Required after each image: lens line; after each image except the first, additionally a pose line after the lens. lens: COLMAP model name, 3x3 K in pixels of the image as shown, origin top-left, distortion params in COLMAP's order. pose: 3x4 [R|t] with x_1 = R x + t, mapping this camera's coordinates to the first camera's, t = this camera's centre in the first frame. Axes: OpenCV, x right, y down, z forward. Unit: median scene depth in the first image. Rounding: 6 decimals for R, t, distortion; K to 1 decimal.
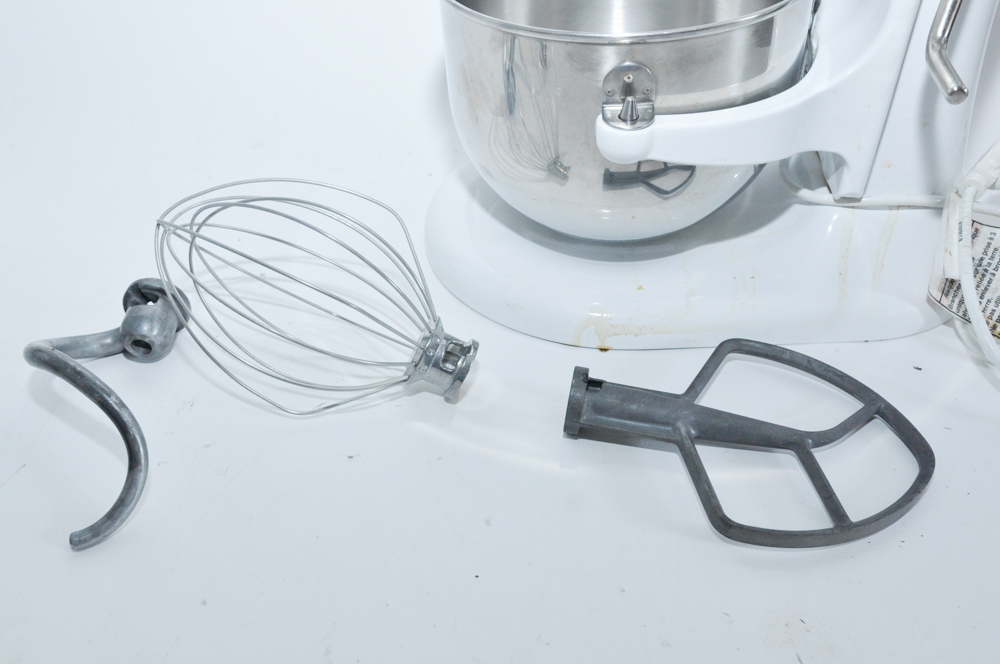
lens RADIAL K [[838.0, 0, 500.0], [0, 838.0, 332.0], [0, 0, 1]] dist [-0.035416, 0.003798]
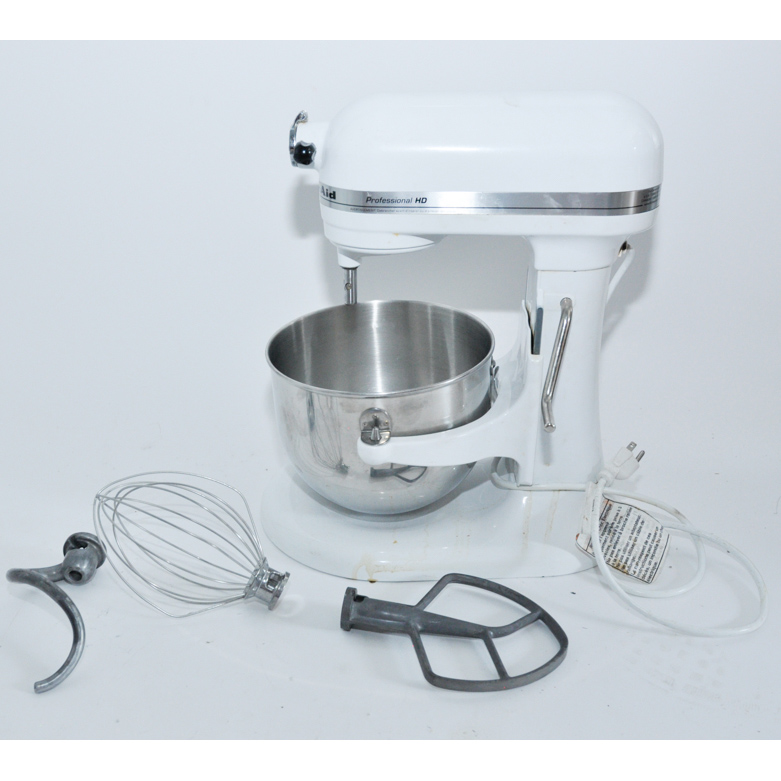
lens RADIAL K [[1010.9, 0, 390.5], [0, 1010.9, 390.5], [0, 0, 1]] dist [-0.122266, 0.021433]
pose [[0.999810, 0.007978, 0.017767, 0.131406], [-0.003070, 0.965403, -0.260745, 0.177683], [-0.019232, 0.260641, 0.965244, -0.958718]]
